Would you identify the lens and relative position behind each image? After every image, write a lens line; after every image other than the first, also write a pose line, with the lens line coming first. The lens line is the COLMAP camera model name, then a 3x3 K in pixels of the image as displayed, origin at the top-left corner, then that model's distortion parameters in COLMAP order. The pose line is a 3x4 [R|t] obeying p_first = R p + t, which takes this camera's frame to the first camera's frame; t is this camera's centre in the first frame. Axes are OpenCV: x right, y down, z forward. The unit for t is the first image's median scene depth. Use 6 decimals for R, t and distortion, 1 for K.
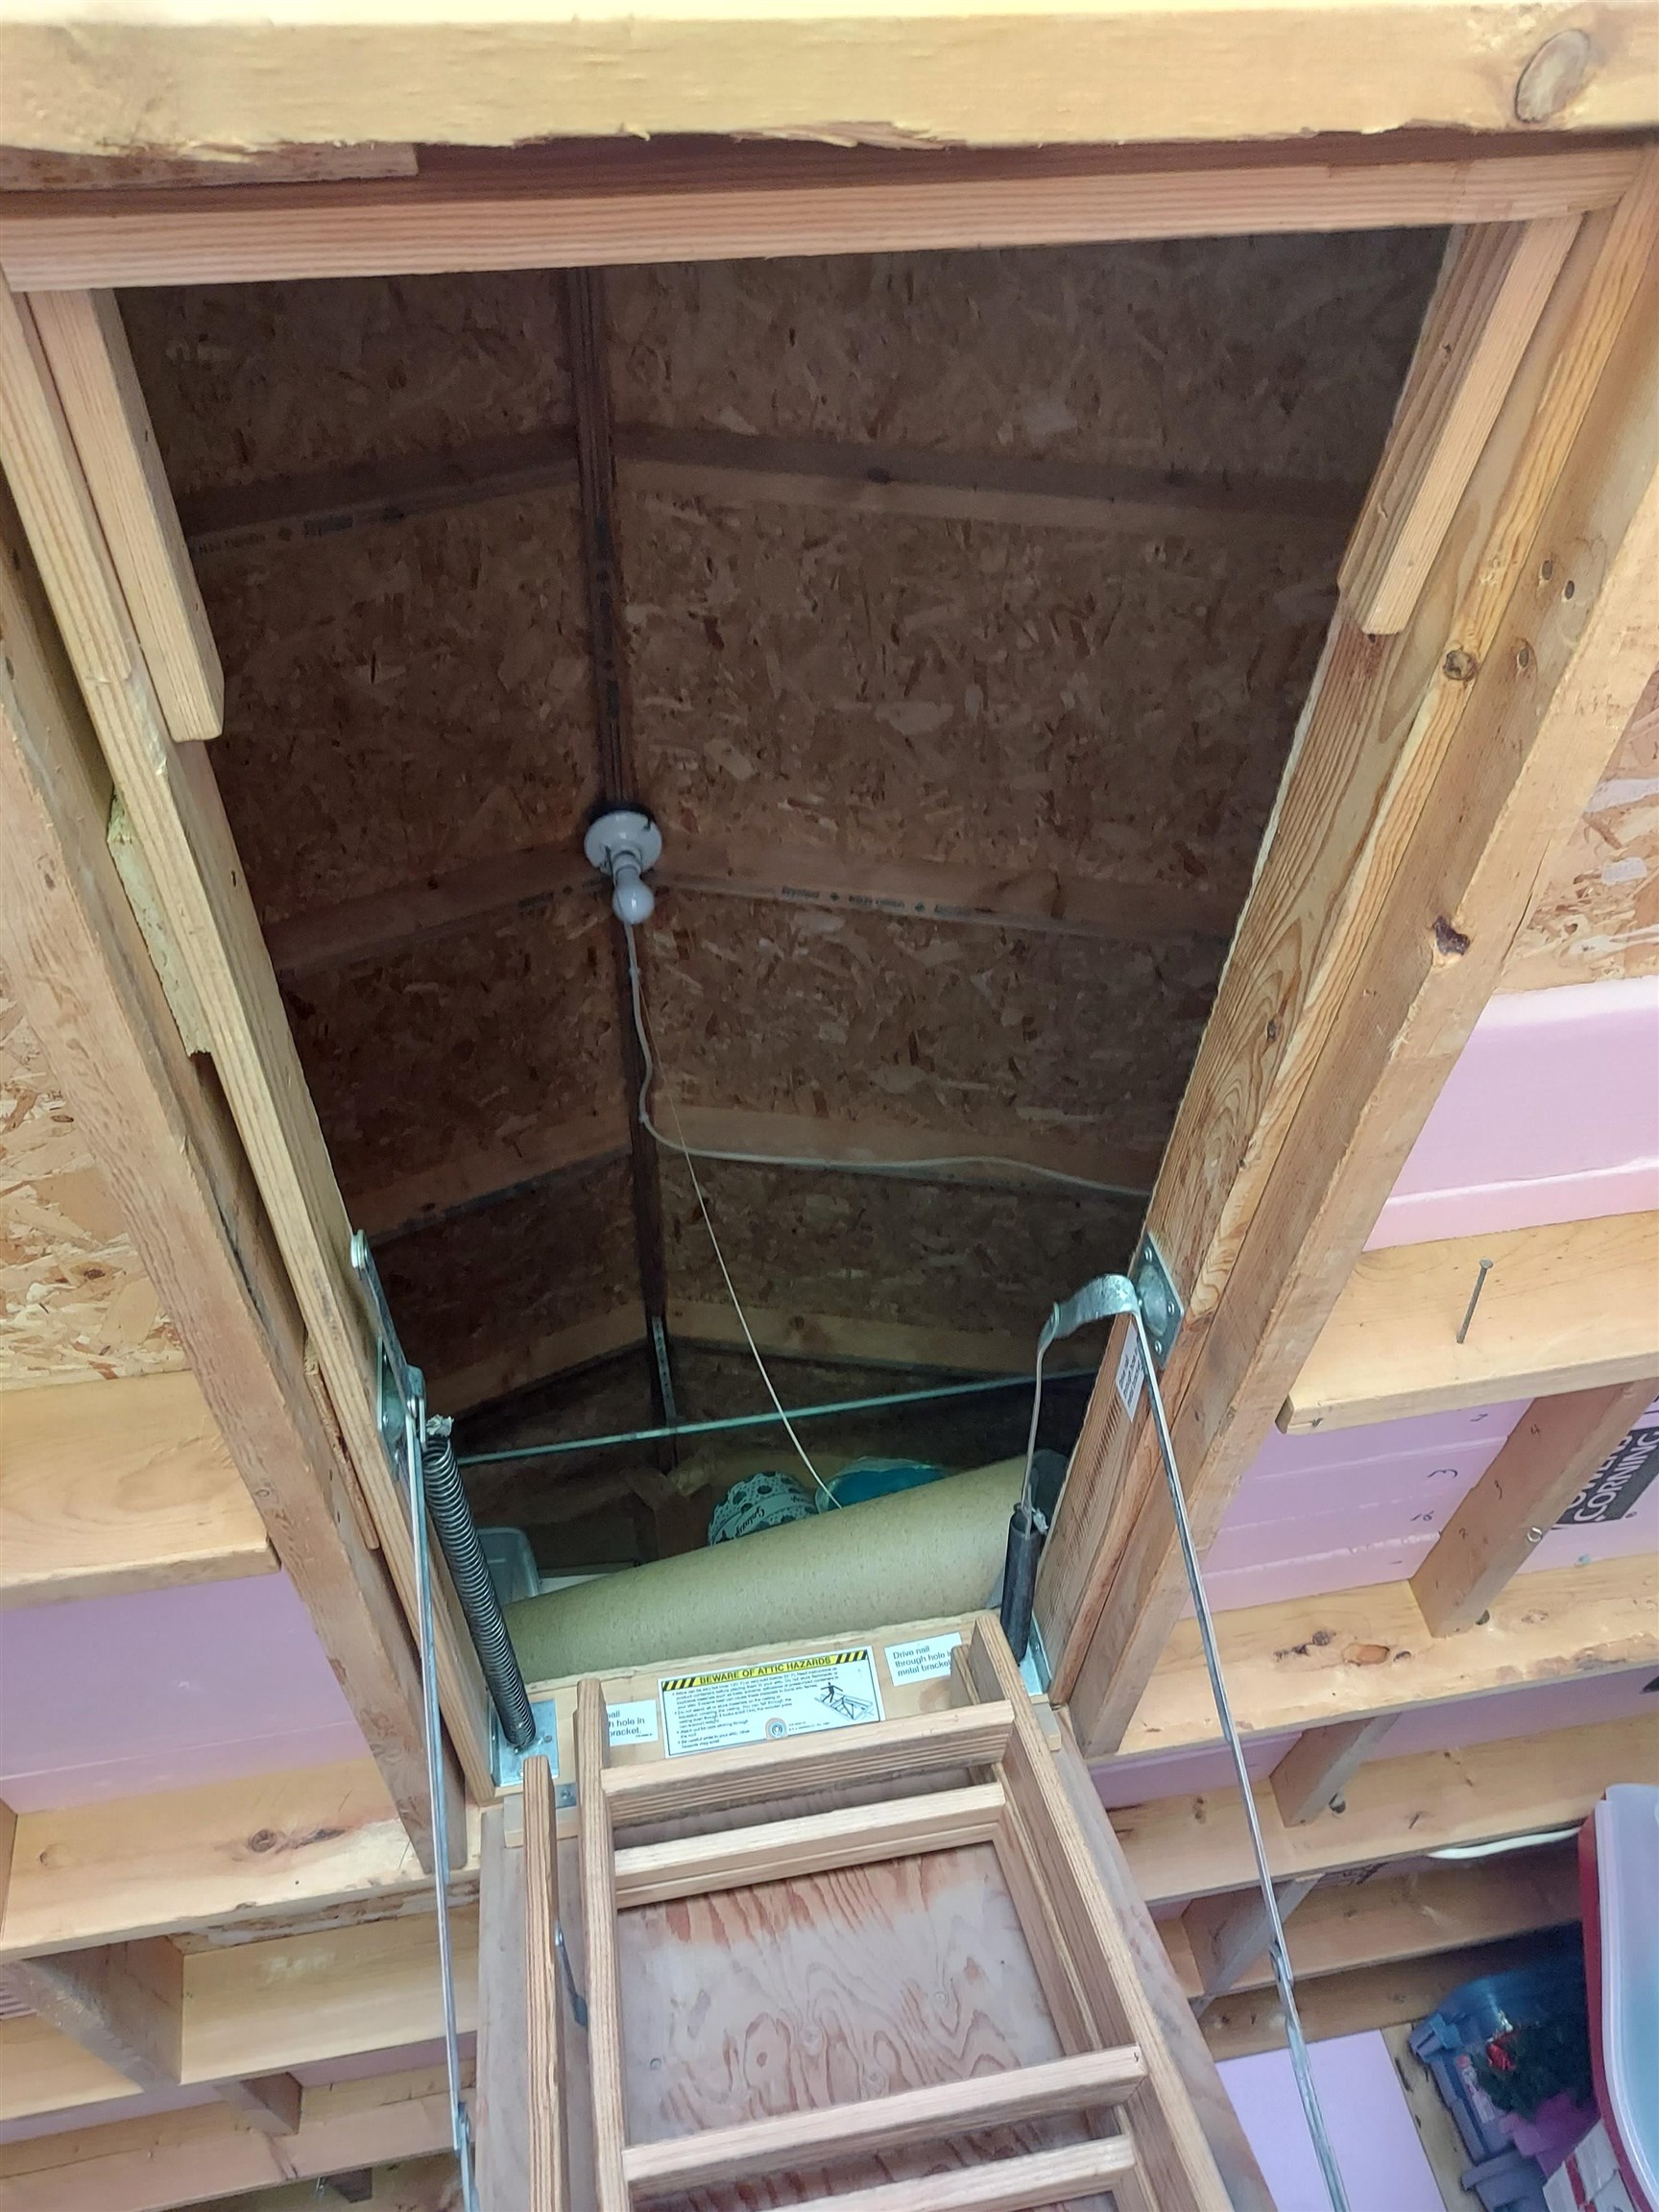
lens RADIAL K [[1634.8, 0, 818.3], [0, 1634.8, 1171.0], [0, 0, 1]] dist [0.035492, -0.001079]
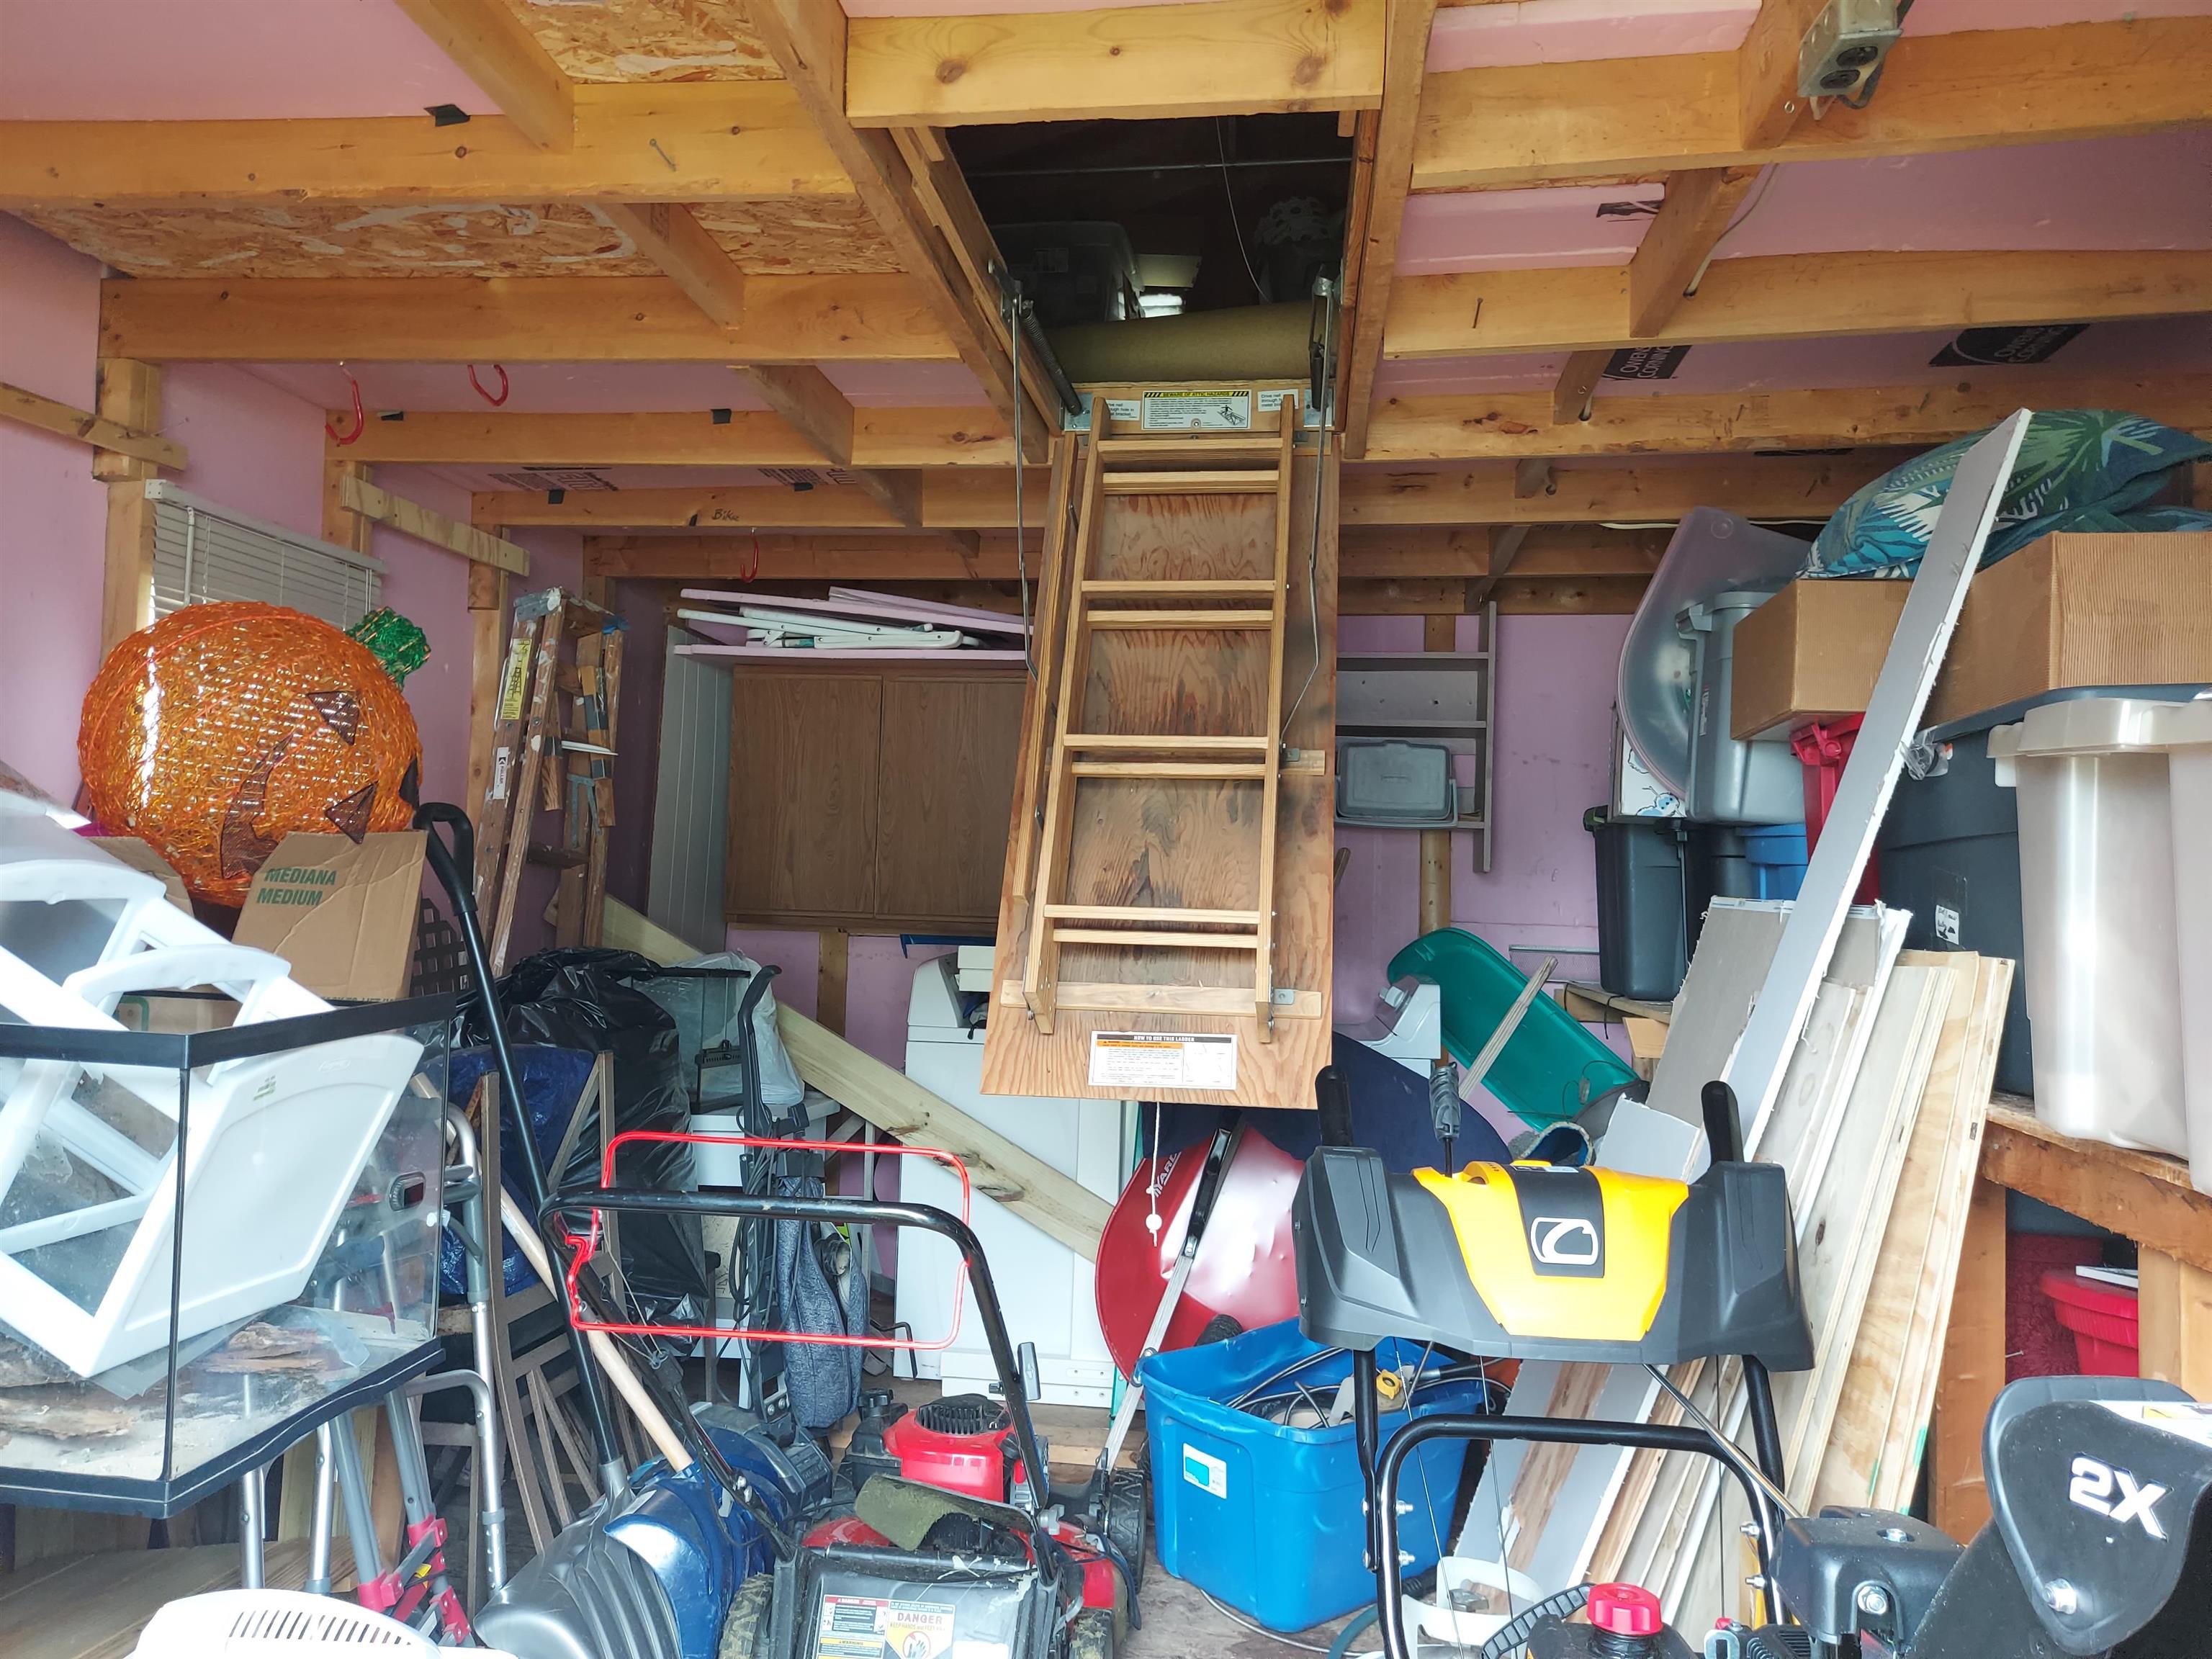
lens RADIAL K [[1634.8, 0, 1103.0], [0, 1634.8, 829.0], [0, 0, 1]] dist [0.035492, -0.001079]
pose [[0.966929, 0.193818, -0.165781, 0.319563], [-0.051521, 0.785036, 0.617304, -0.554536], [0.249788, -0.588348, 0.769060, -0.959474]]
